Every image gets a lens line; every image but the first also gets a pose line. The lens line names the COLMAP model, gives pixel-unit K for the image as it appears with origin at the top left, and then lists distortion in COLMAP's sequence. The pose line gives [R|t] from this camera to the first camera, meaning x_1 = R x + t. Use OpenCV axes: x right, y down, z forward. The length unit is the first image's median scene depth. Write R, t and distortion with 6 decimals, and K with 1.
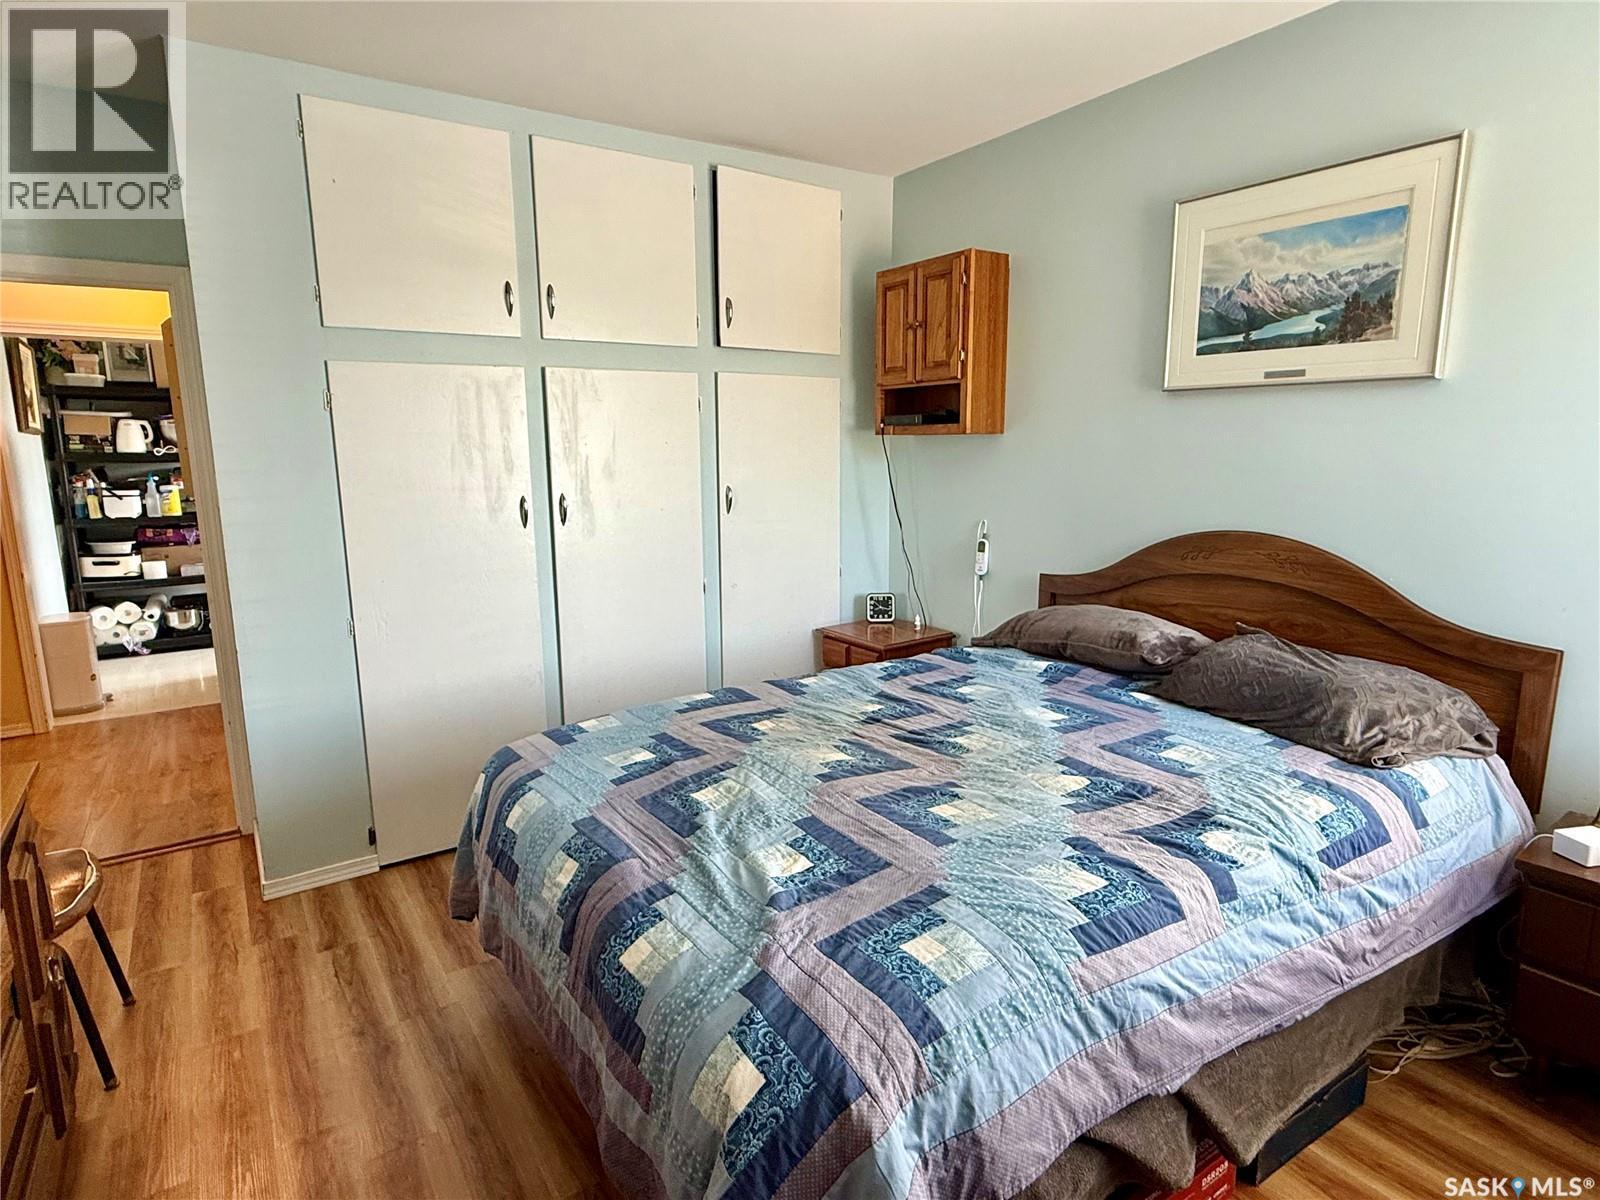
lens RADIAL K [[904.3, 0, 794.3], [0, 904.3, 589.1], [0, 0, 1]] dist [0.038881, -0.006348]
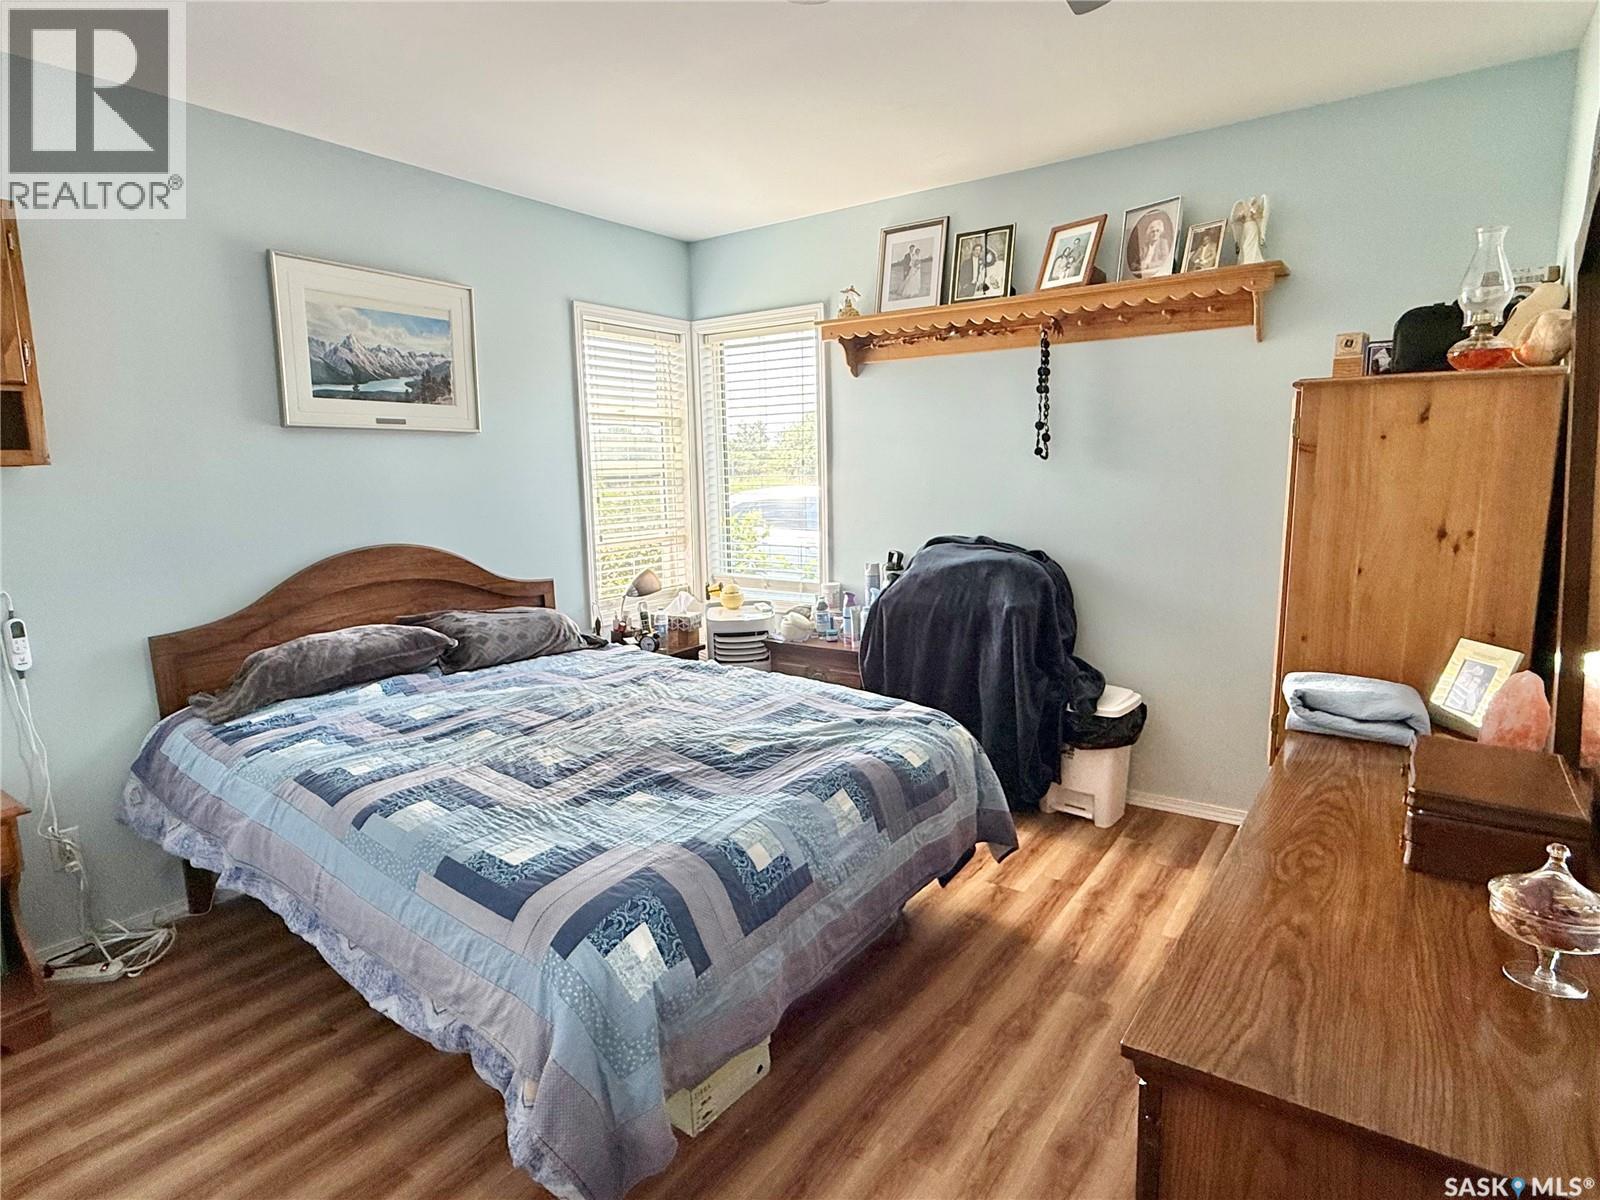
lens RADIAL K [[904.3, 0, 795.6], [0, 904.3, 611.0], [0, 0, 1]] dist [0.038881, -0.006348]
pose [[-0.358303, -0.136567, 0.923563, -0.929801], [0.176889, 0.961394, 0.210787, -0.148113], [-0.916695, 0.238894, -0.320314, 0.961934]]
